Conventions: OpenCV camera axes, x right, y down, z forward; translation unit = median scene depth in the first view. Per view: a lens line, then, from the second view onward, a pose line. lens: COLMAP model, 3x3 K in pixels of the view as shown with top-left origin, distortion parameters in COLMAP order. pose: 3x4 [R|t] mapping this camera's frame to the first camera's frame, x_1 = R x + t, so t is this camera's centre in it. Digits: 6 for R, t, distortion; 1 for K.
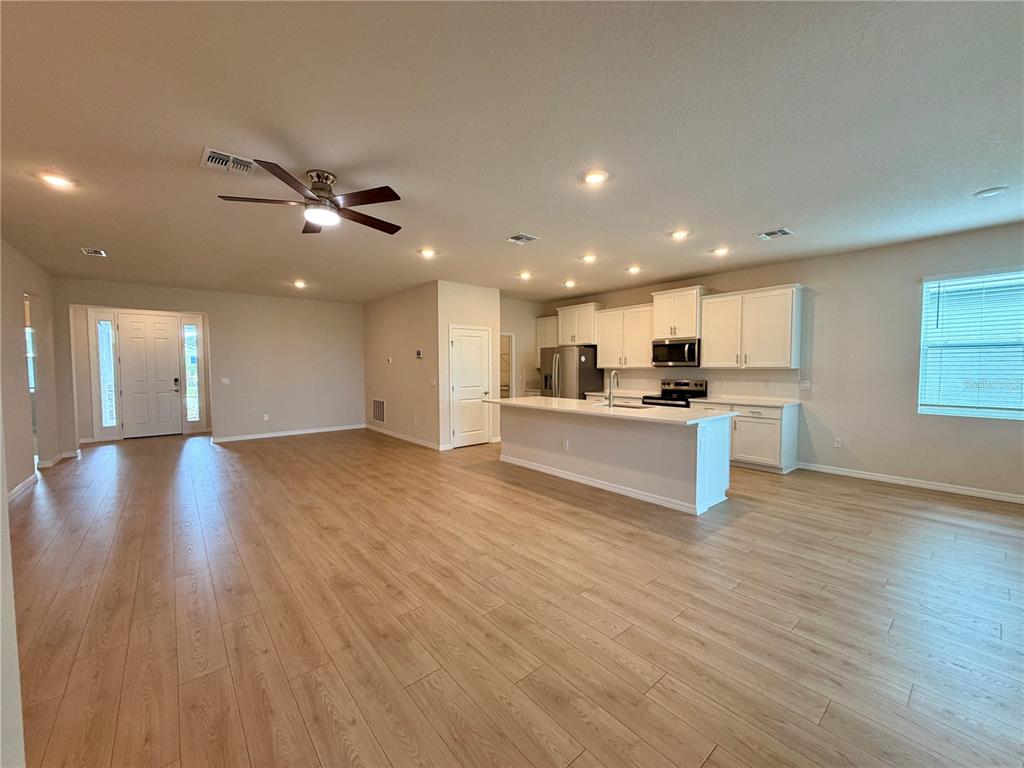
lens RADIAL K [[406.8, 0, 508.8], [0, 406.8, 385.7], [0, 0, 1]] dist [0.000950, 0.000527]
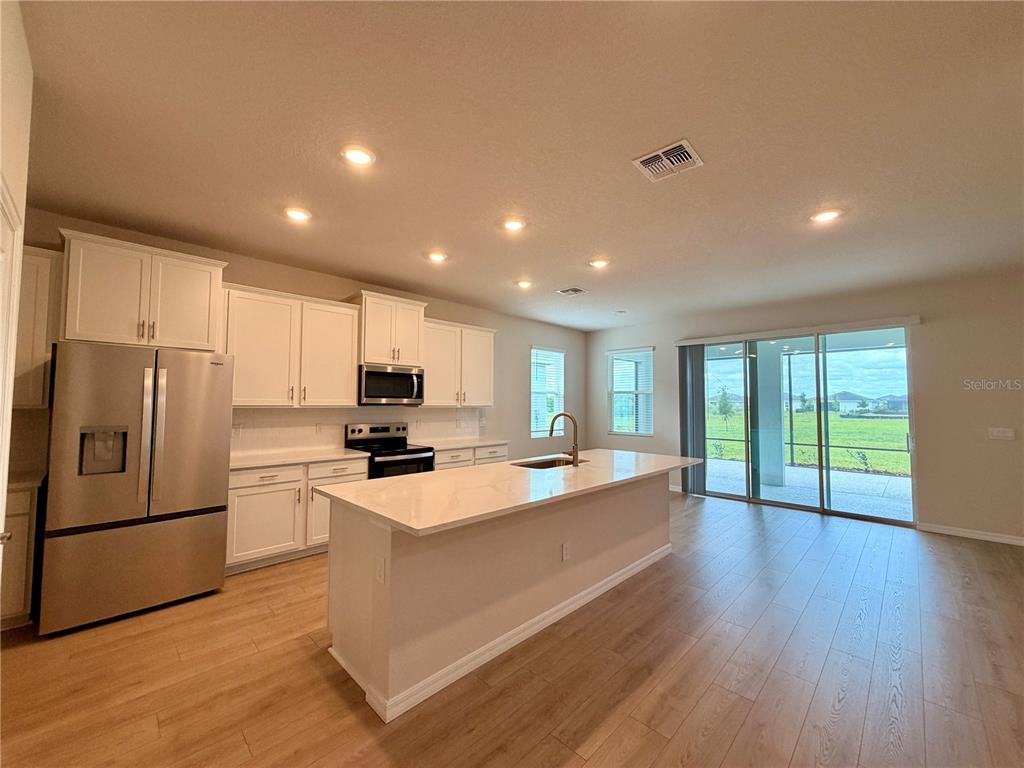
lens RADIAL K [[406.8, 0, 508.8], [0, 406.8, 385.7], [0, 0, 1]] dist [0.000950, 0.000527]
pose [[-0.097121, 0.046721, 0.994175, -0.296344], [0.040747, 0.998247, -0.042931, -0.039768], [-0.994438, 0.036340, -0.098855, 0.828230]]
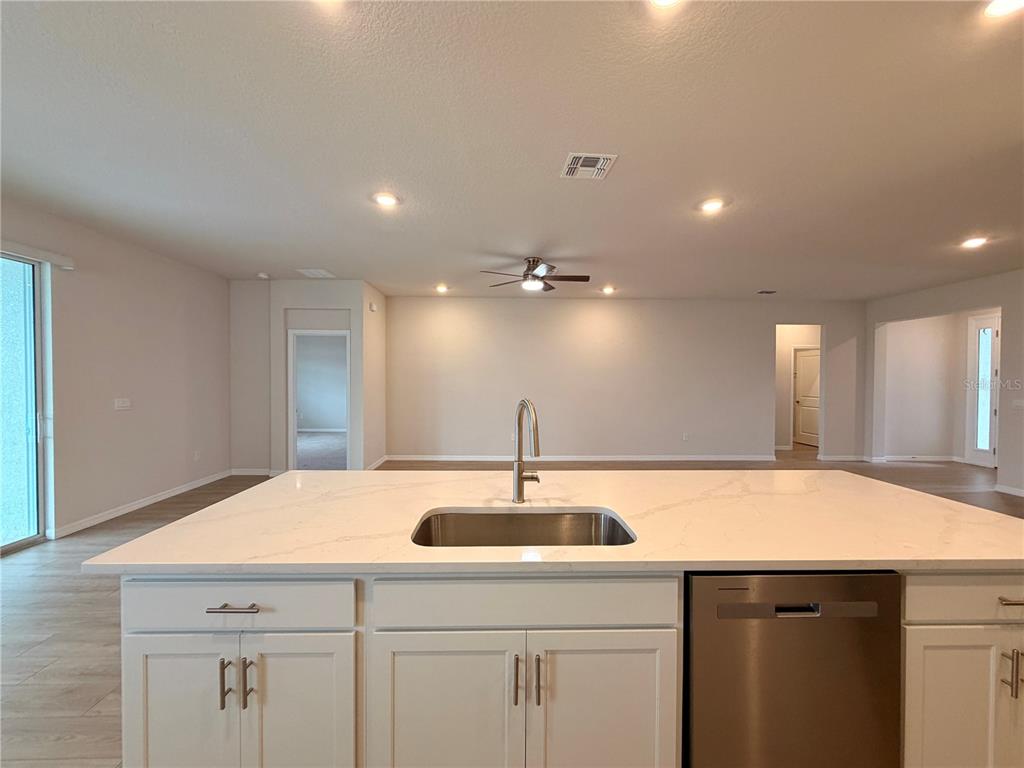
lens RADIAL K [[407.2, 0, 507.9], [0, 407.2, 384.7], [0, 0, 1]] dist [0.001809, 0.000234]
pose [[-0.618139, 0.012899, -0.785963, 0.376857], [-0.039926, 0.998060, 0.047781, -0.045109], [0.785054, 0.060916, -0.616424, 0.853113]]
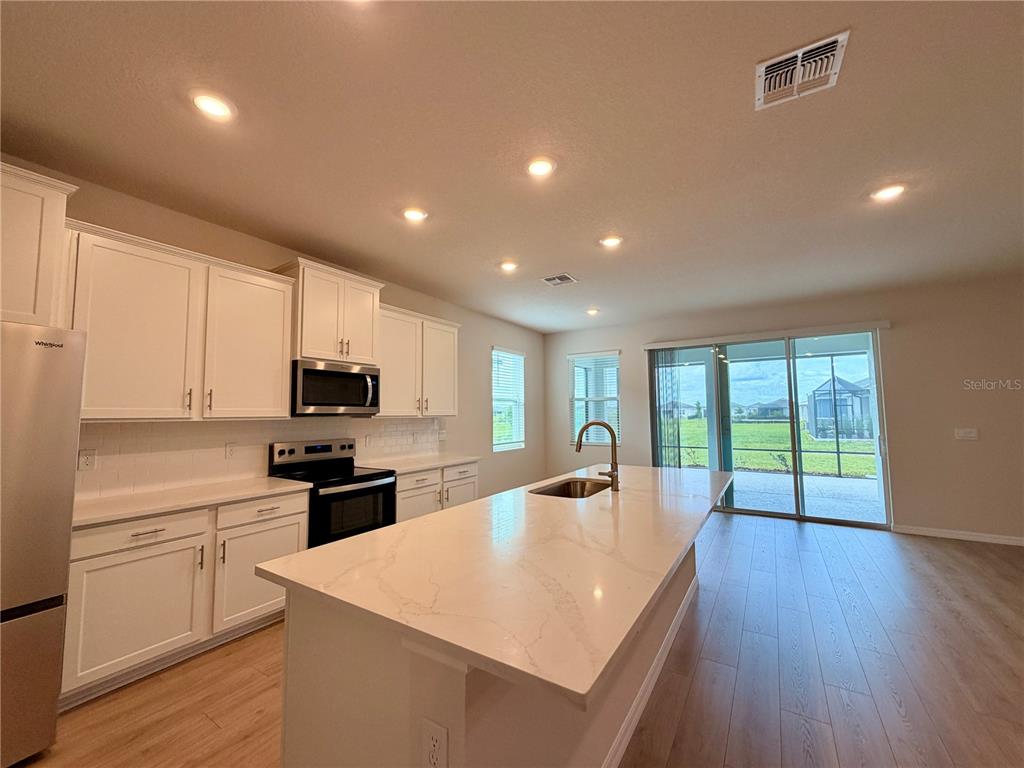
lens RADIAL K [[407.2, 0, 507.9], [0, 407.2, 384.7], [0, 0, 1]] dist [0.001809, 0.000234]
pose [[-0.298833, 0.075255, 0.951333, -0.150815], [0.053901, 0.996625, -0.061907, -0.040146], [-0.952782, 0.032778, -0.301881, 0.905580]]
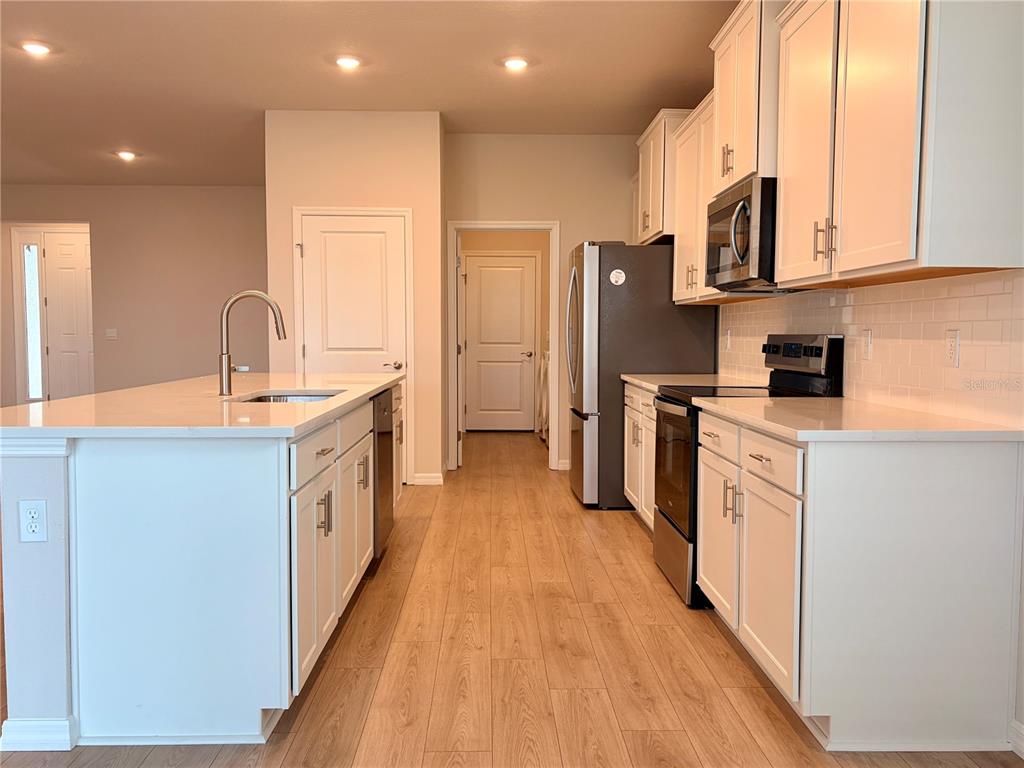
lens RADIAL K [[858.1, 0, 512.0], [0, 858.1, 384.0], [0, 0, 1]] dist [0.039748, -0.008910]
pose [[0.785424, 0.043388, -0.617436, 0.635907], [-0.035791, 0.999055, 0.024675, 0.011834], [0.617923, 0.002719, 0.786234, 0.407831]]
